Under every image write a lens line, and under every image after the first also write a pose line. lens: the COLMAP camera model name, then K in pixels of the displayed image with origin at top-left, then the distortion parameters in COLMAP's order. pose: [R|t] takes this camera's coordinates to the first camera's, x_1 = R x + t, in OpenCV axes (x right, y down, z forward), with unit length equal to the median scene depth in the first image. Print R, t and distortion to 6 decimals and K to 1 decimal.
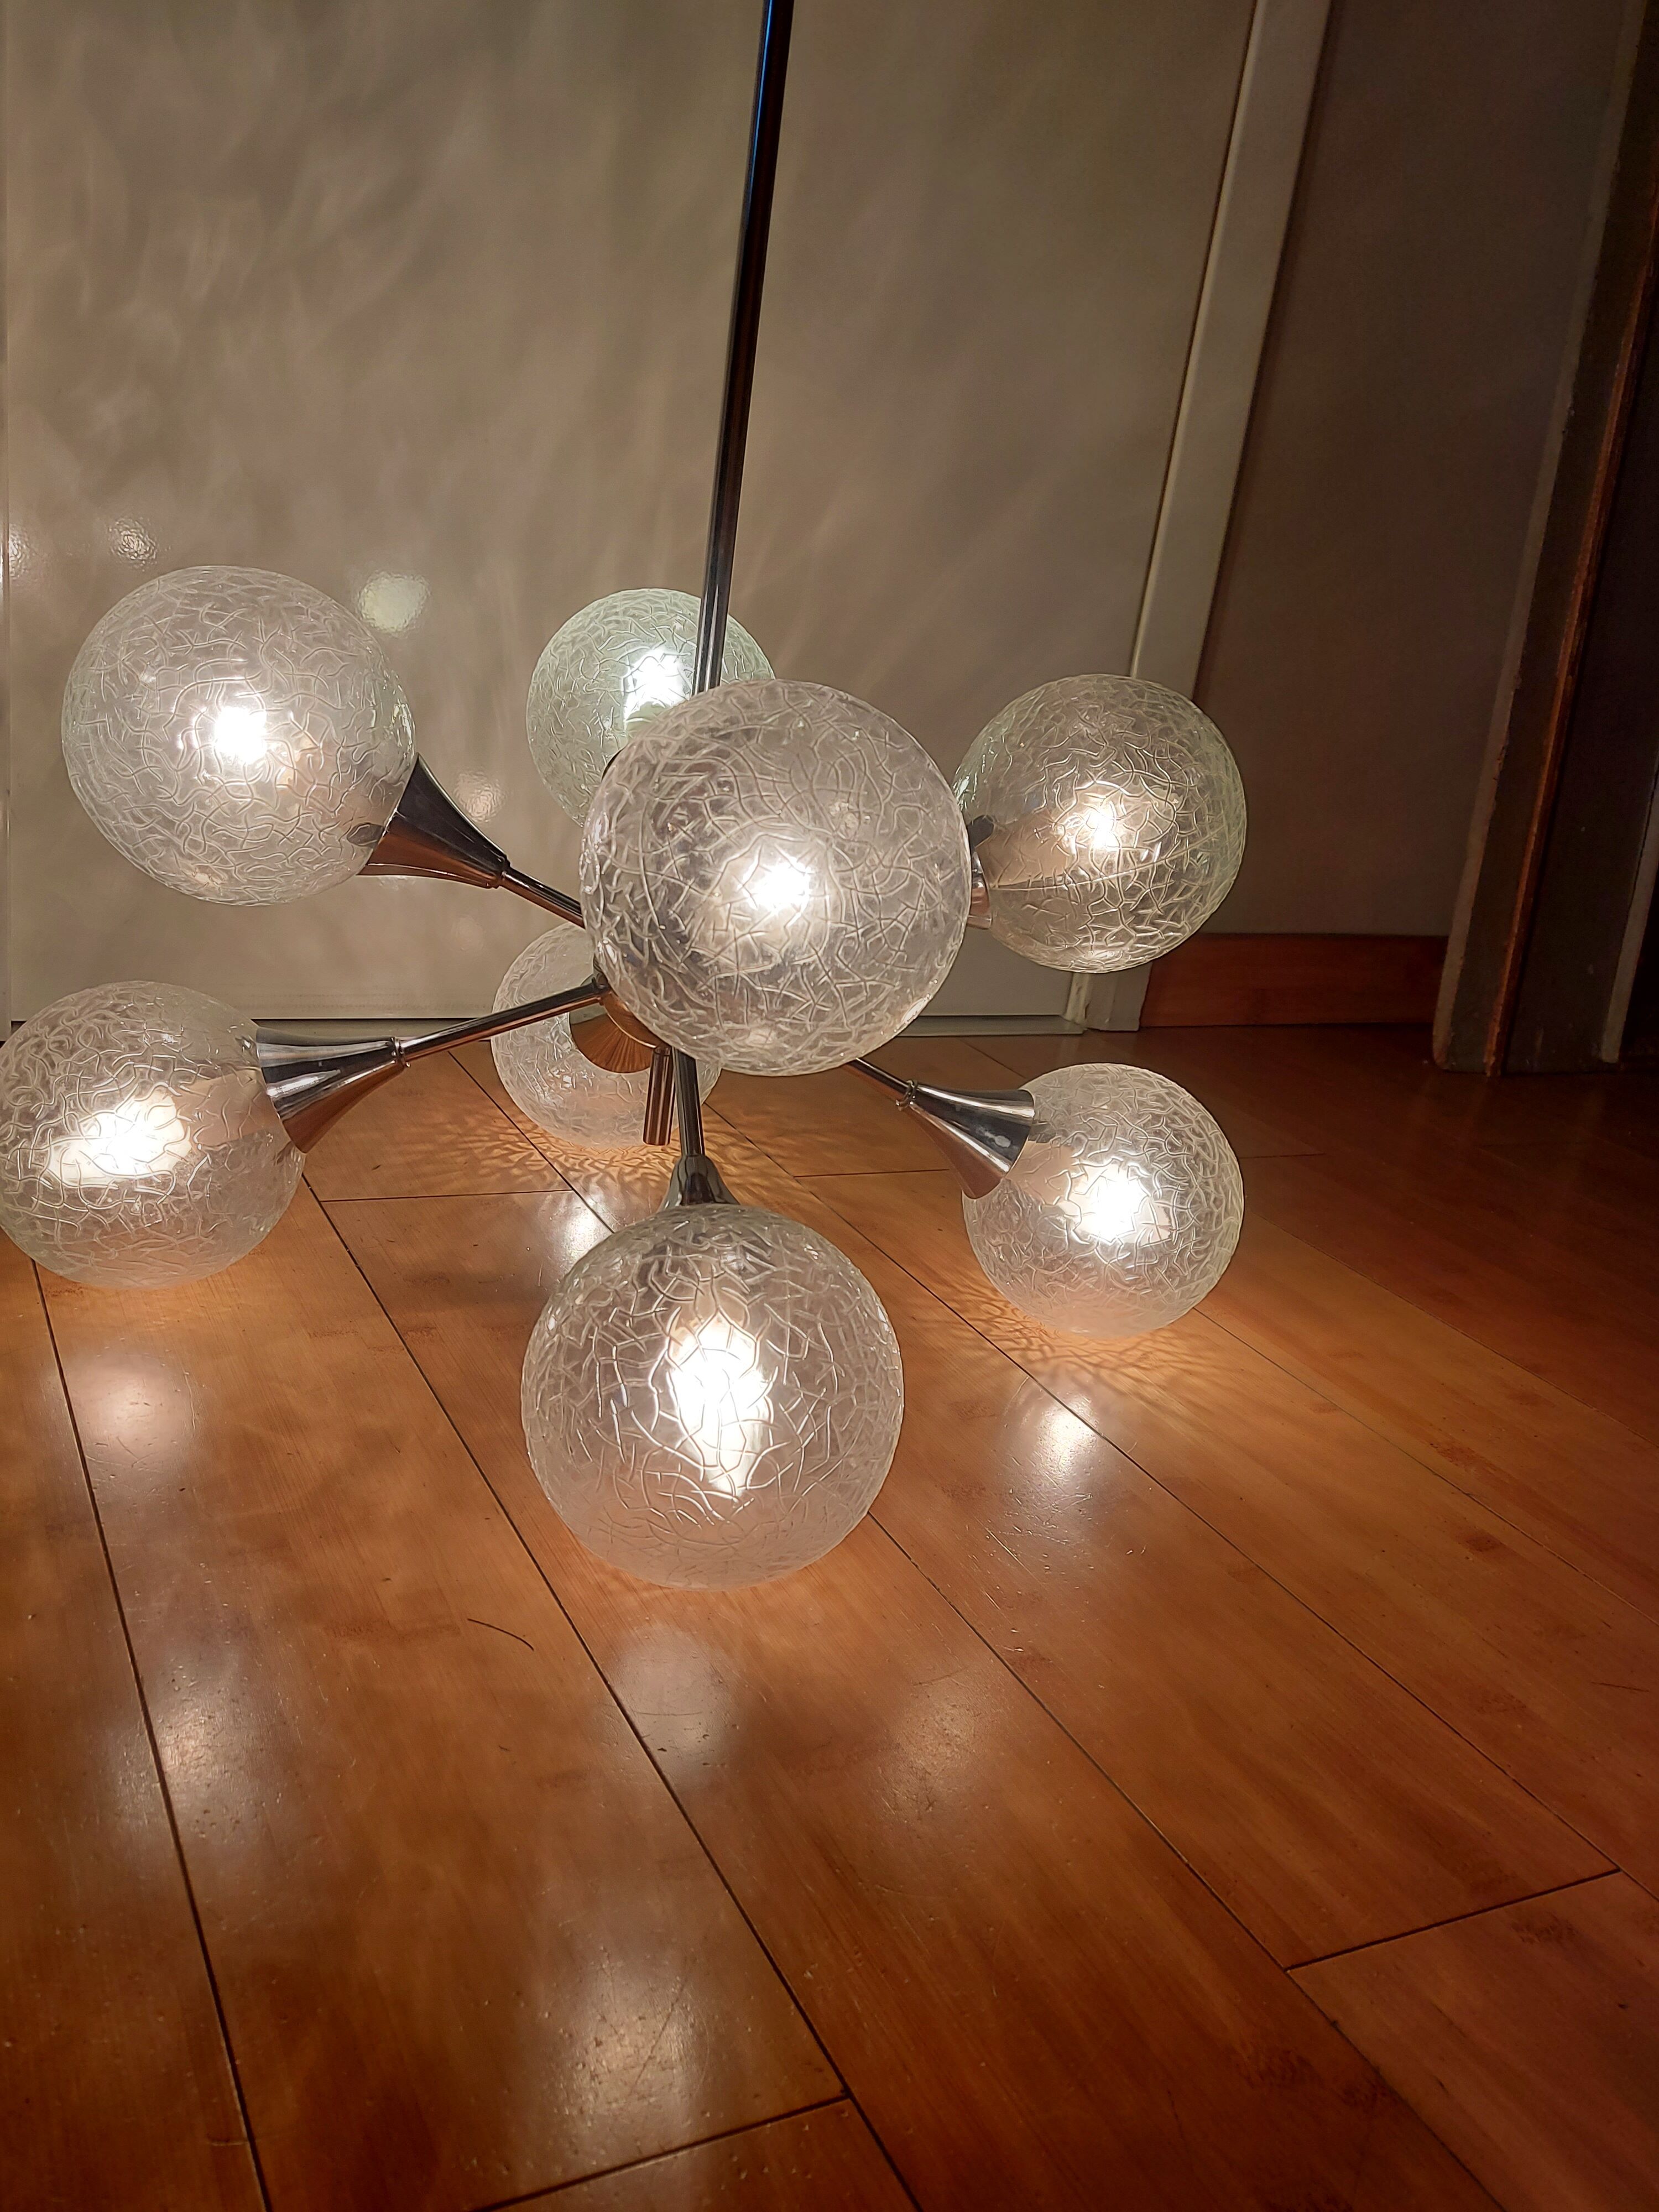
lens RADIAL K [[1846.2, 0, 825.8], [0, 1846.2, 1111.6], [0, 0, 1]] dist [0.072260, -0.080160]
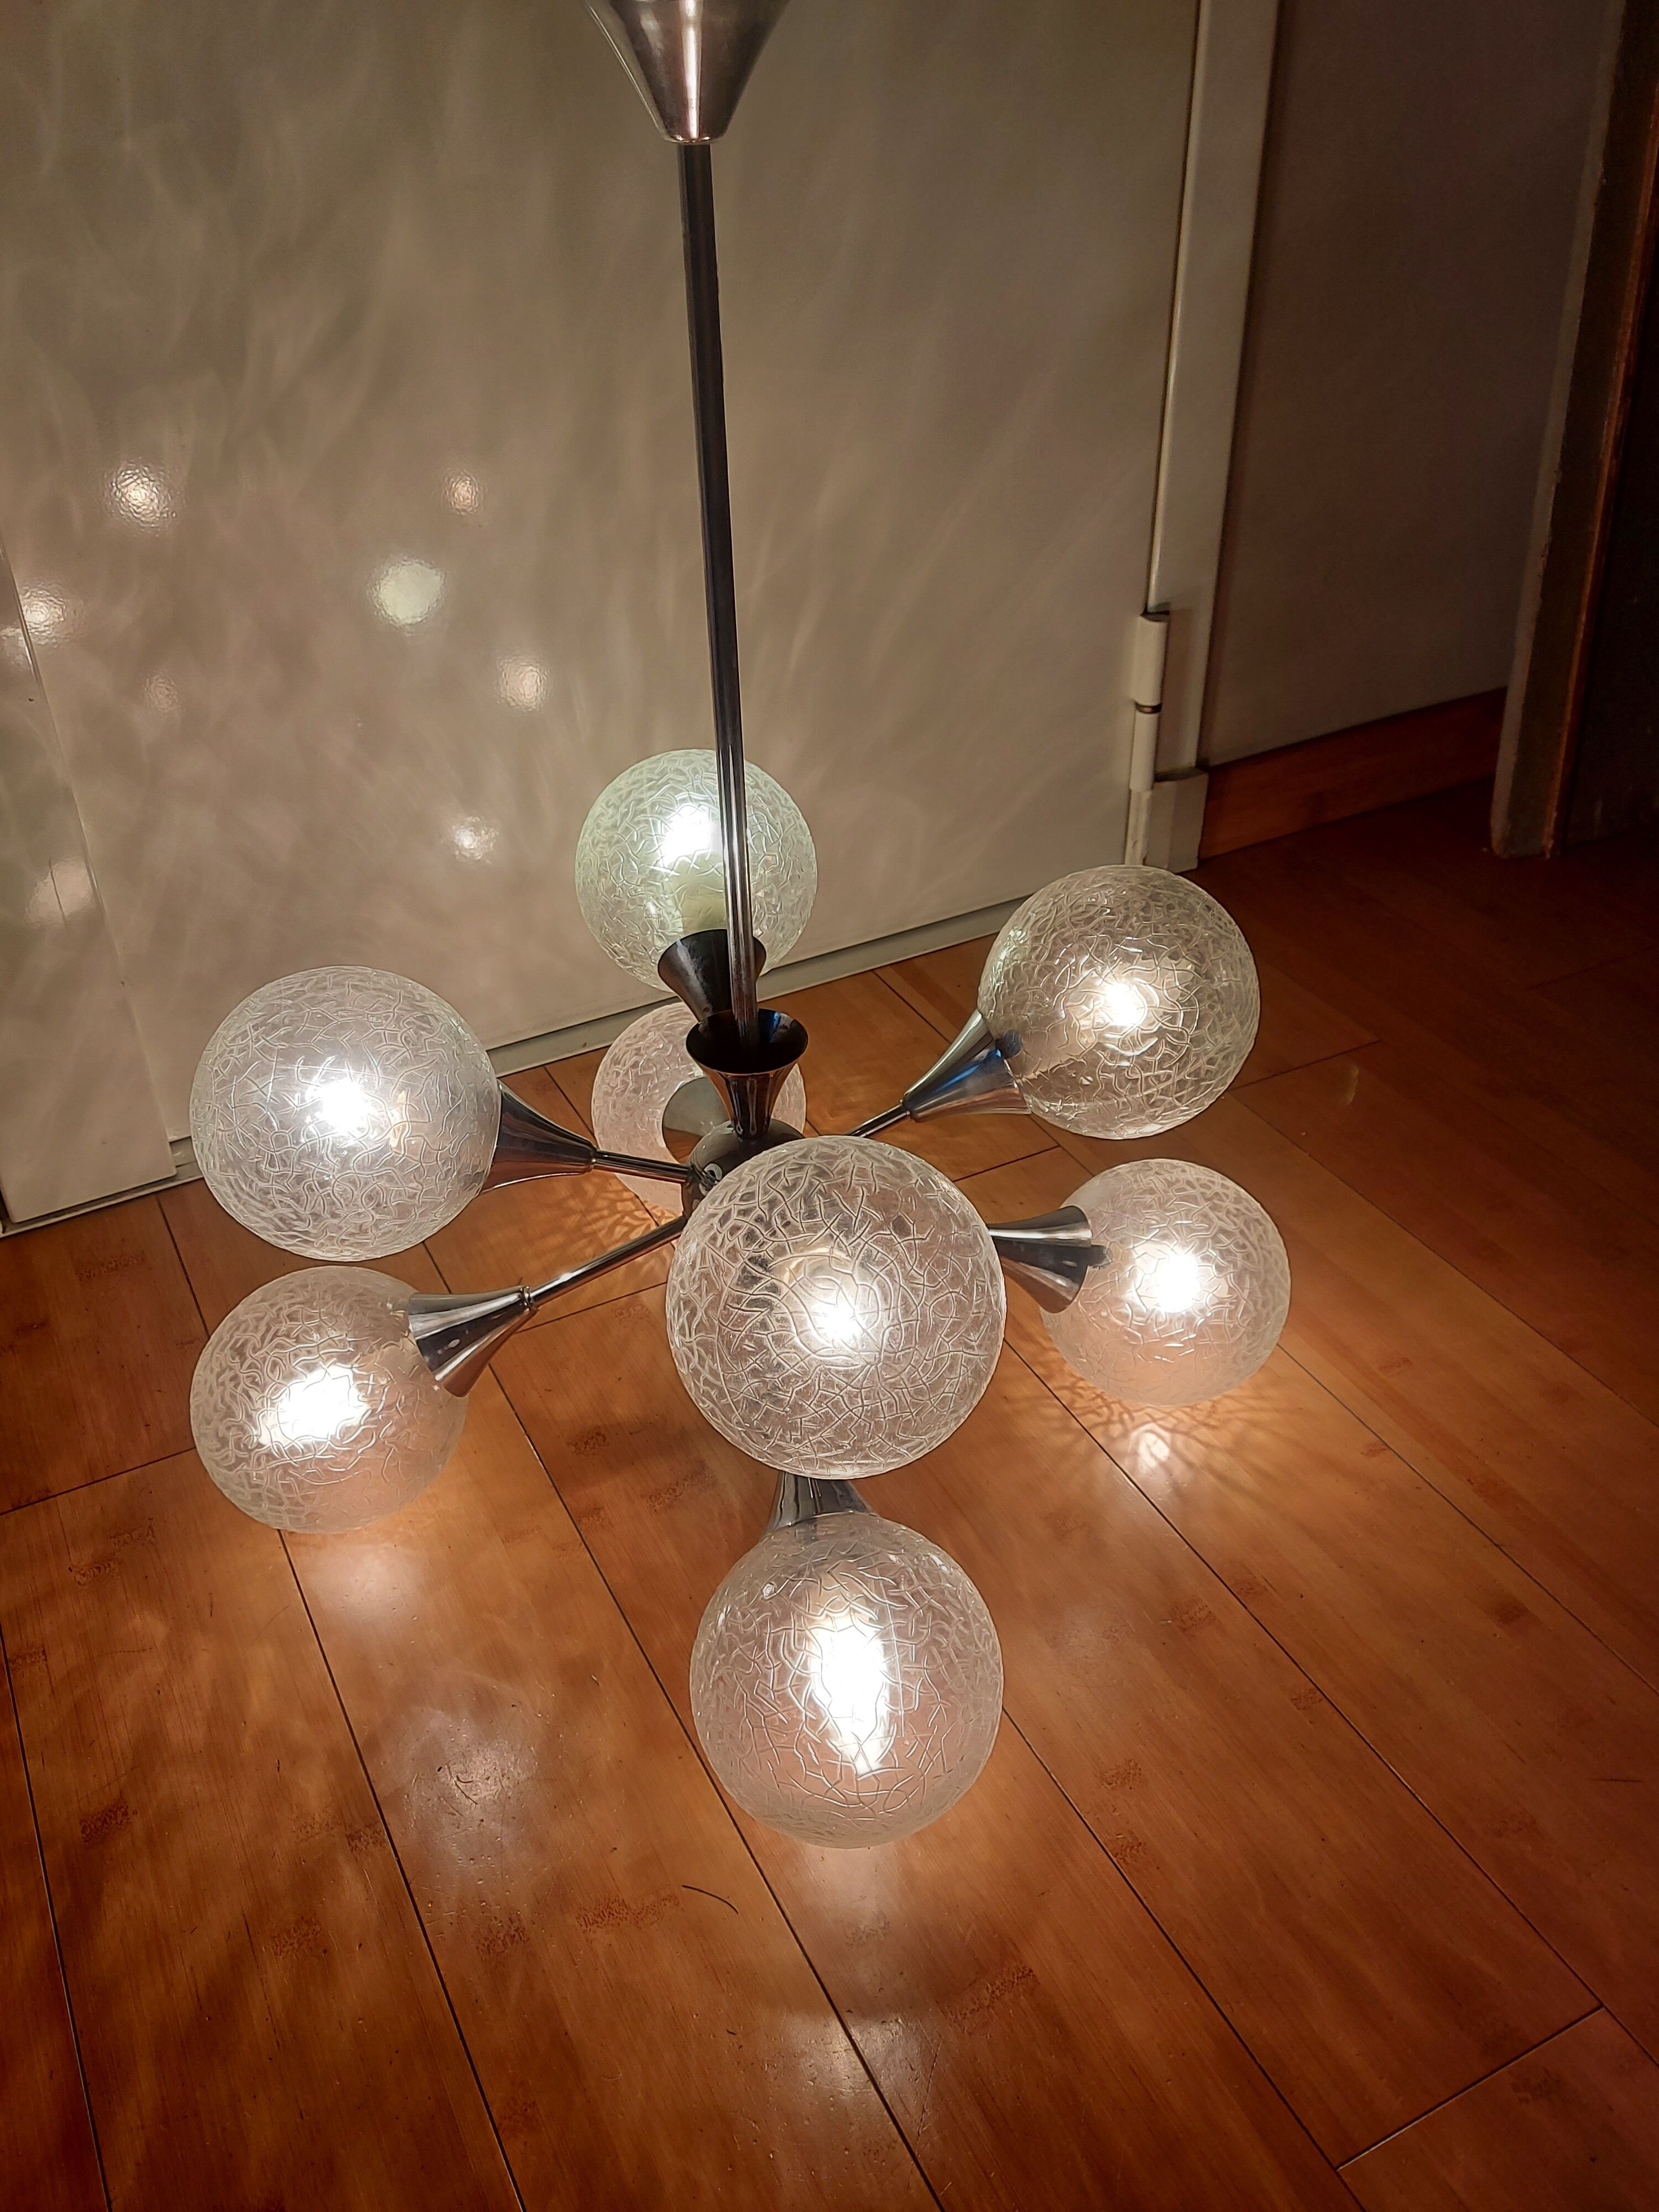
lens RADIAL K [[1846.2, 0, 823.4], [0, 1846.2, 1090.6], [0, 0, 1]] dist [0.072260, -0.080160]
pose [[0.988032, -0.130649, -0.081995, 0.056997], [0.148337, 0.950547, 0.272867, -0.418459], [0.042290, -0.281765, 0.958551, -0.050814]]
